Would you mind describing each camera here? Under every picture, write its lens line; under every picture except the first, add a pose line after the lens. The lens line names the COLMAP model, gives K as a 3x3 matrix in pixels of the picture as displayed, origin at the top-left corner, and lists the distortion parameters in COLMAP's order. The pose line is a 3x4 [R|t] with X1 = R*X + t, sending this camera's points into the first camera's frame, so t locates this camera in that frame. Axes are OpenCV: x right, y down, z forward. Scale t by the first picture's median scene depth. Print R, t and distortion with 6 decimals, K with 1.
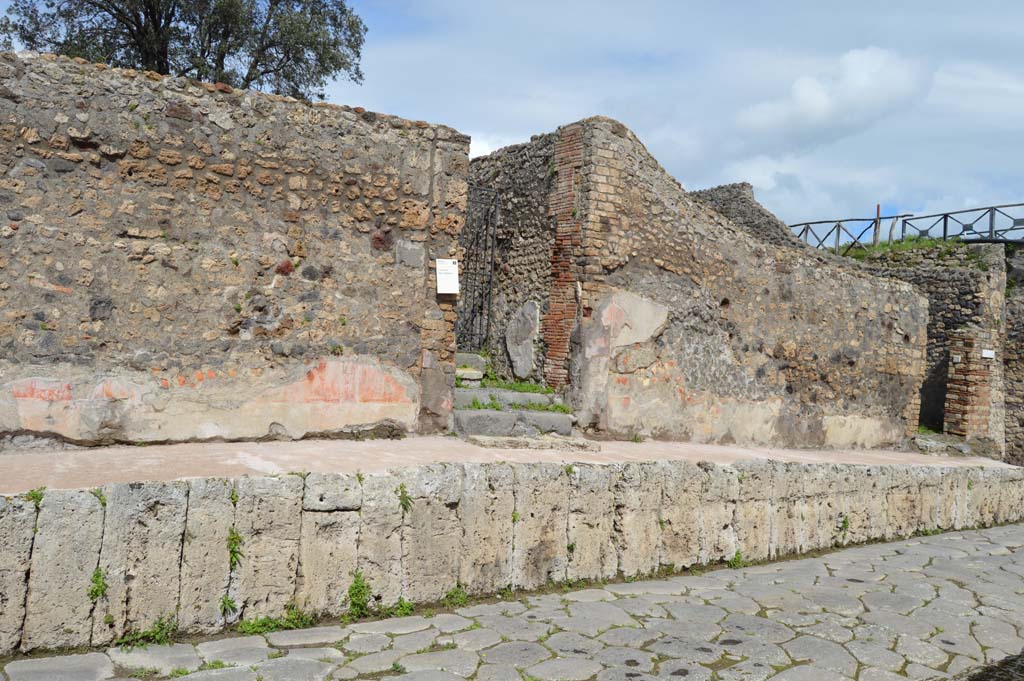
lens RADIAL K [[808.6, 0, 511.4], [0, 808.6, 340.9], [0, 0, 1]] dist [-0.093611, 0.033902]
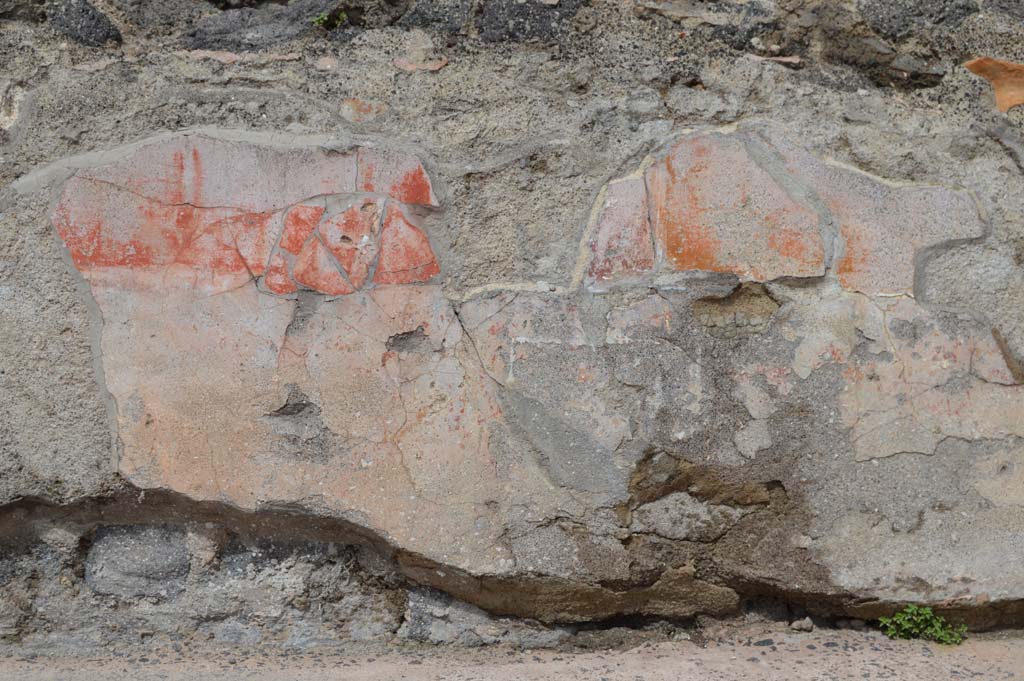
lens RADIAL K [[1375.6, 0, 517.5], [0, 1375.6, 342.2], [0, 0, 1]] dist [-0.050169, 0.000000]
pose [[0.814167, -0.049483, -0.578519, -0.313666], [0.027152, 0.998517, -0.047196, 0.074568], [0.579996, 0.022718, 0.814302, 0.624666]]
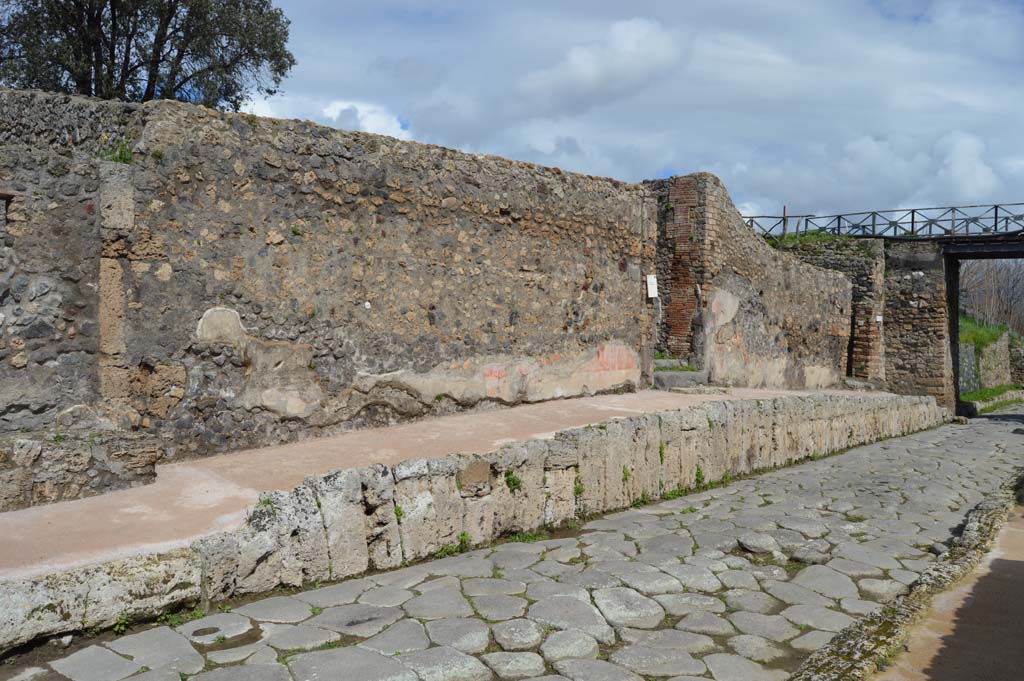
lens RADIAL K [[808.6, 0, 510.0], [0, 808.6, 337.0], [0, 0, 1]] dist [-0.093611, 0.033902]
pose [[0.970840, -0.036702, 0.236904, -0.718833], [0.027510, 0.998739, 0.041994, -0.055565], [-0.238147, -0.034253, 0.970625, -0.438086]]
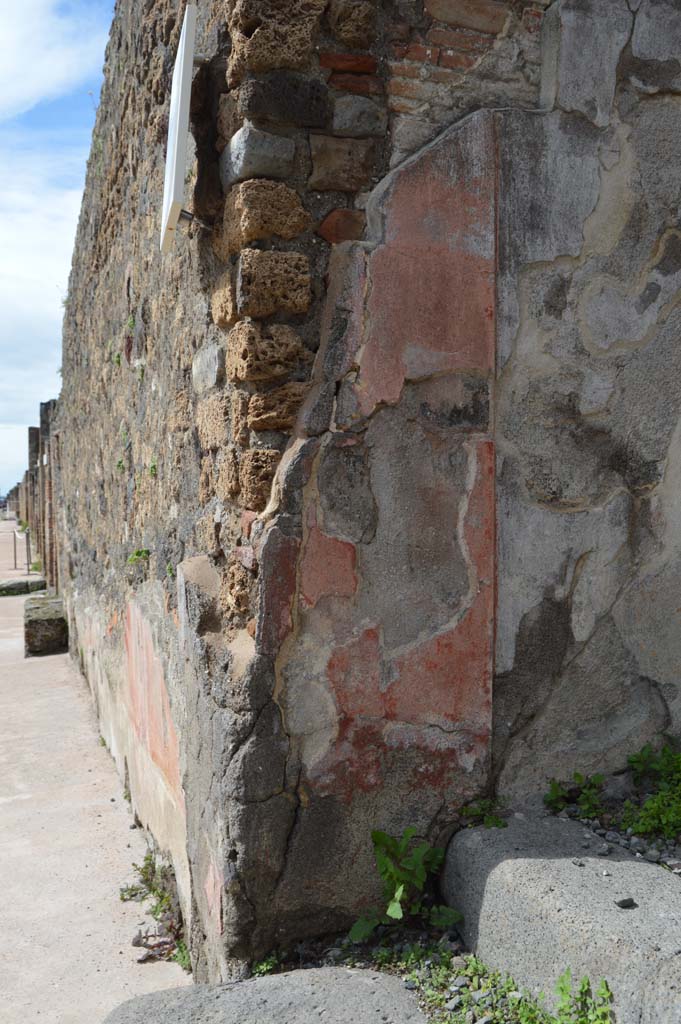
lens RADIAL K [[992.1, 0, 347.4], [0, 992.1, 521.1], [0, 0, 1]] dist [-0.061260, 0.000000]
pose [[-0.297611, -0.047605, -0.953500, 0.107558], [0.006737, 0.998626, -0.051961, 0.014035], [0.954663, -0.021887, -0.296881, 1.106702]]
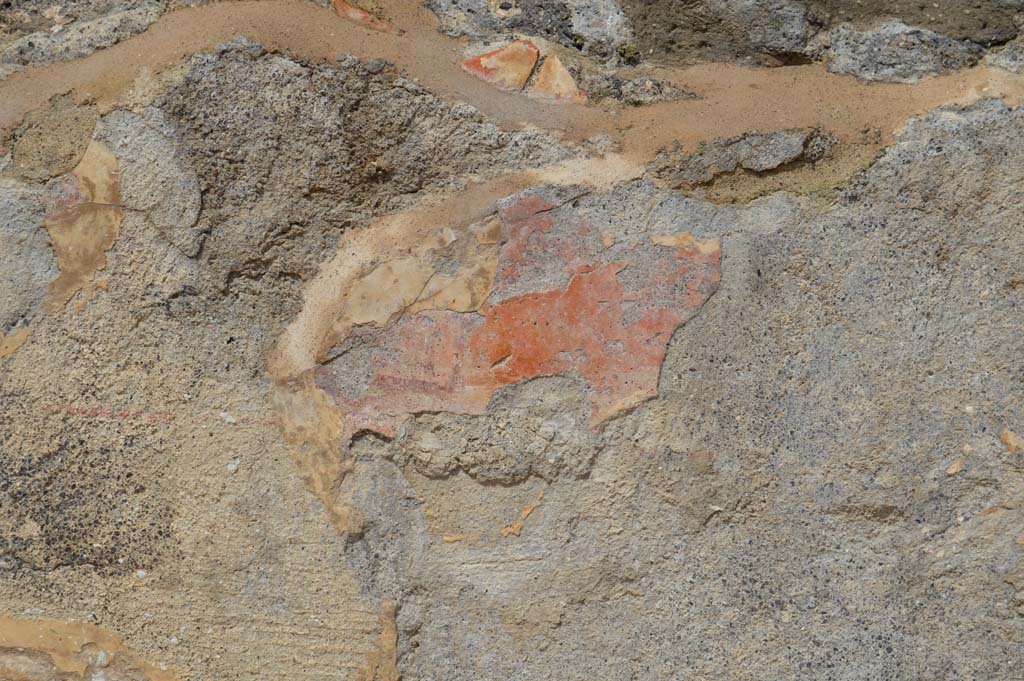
lens RADIAL K [[2413.6, 0, 511.8], [0, 2413.6, 340.5], [0, 0, 1]] dist [-0.023047, 0.000000]
pose [[0.832361, -0.036626, -0.553022, 0.443079], [0.035850, 0.999282, -0.012223, 0.118881], [0.553073, -0.009651, 0.833077, 1.166911]]
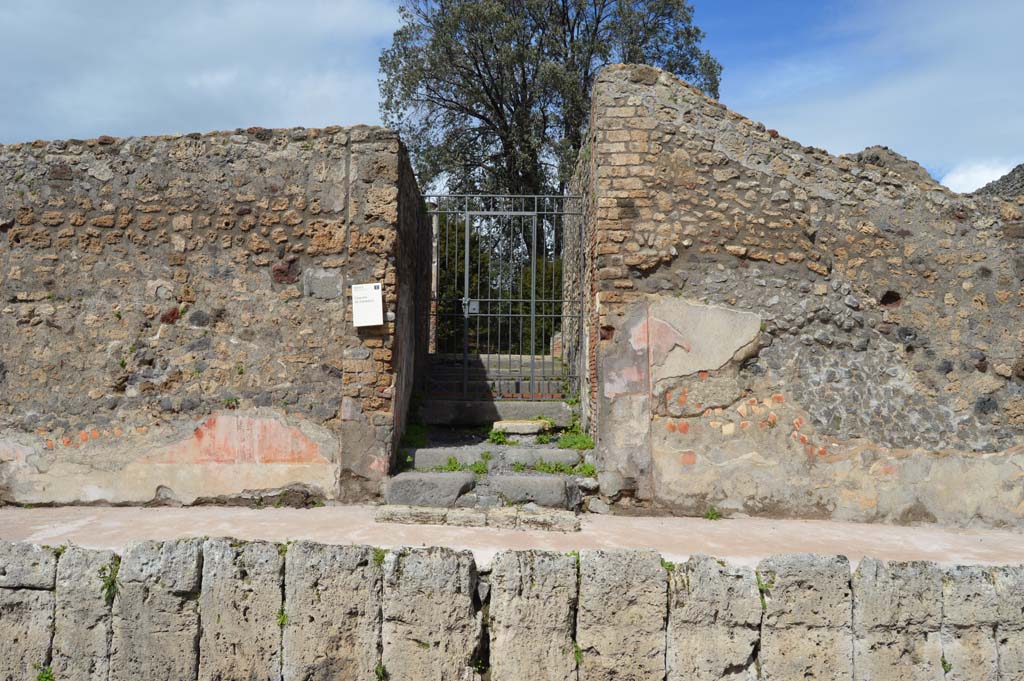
lens RADIAL K [[808.6, 0, 512.4], [0, 808.6, 342.3], [0, 0, 1]] dist [-0.093611, 0.033902]
pose [[0.824181, -0.096475, -0.558049, 0.490143], [0.052659, 0.994169, -0.094099, 0.040751], [0.563873, 0.048169, 0.824456, 0.424734]]
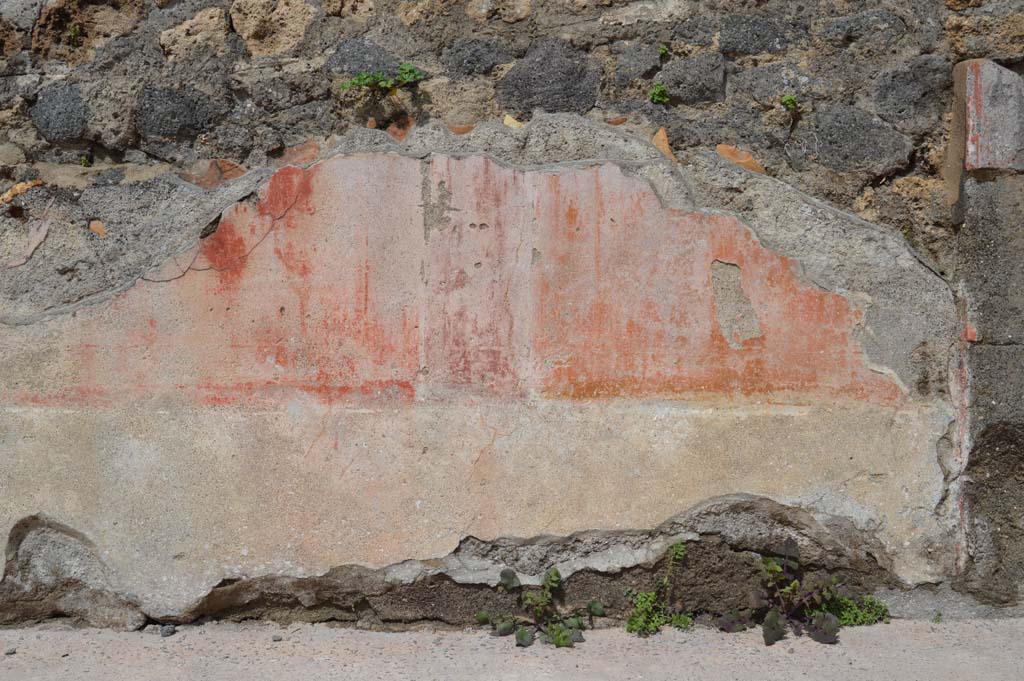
lens RADIAL K [[992.1, 0, 521.0], [0, 992.1, 342.1], [0, 0, 1]] dist [-0.061260, 0.000000]
pose [[0.800711, -0.083644, -0.593183, -0.069310], [0.053369, 0.996227, -0.068437, 0.074302], [0.596669, 0.023141, 0.802154, 0.794249]]
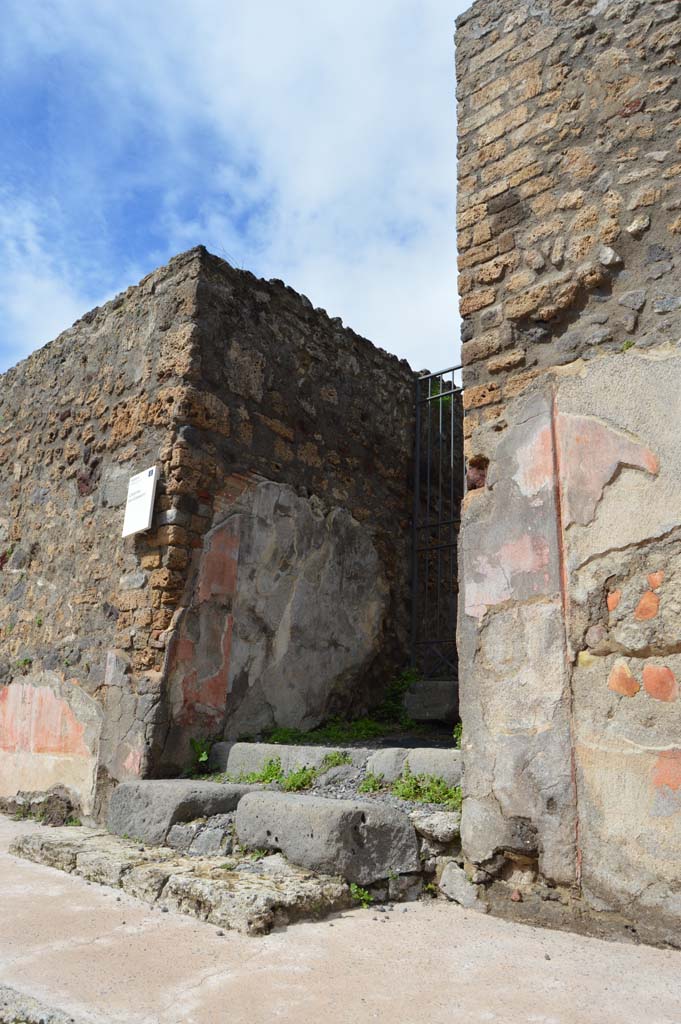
lens RADIAL K [[808.6, 0, 353.2], [0, 808.6, 526.6], [0, 0, 1]] dist [-0.093611, 0.033902]
pose [[0.250320, -0.303420, -0.919389, 0.424003], [0.001037, 0.949706, -0.313142, 0.095764], [0.968163, 0.077432, 0.238045, 1.021377]]
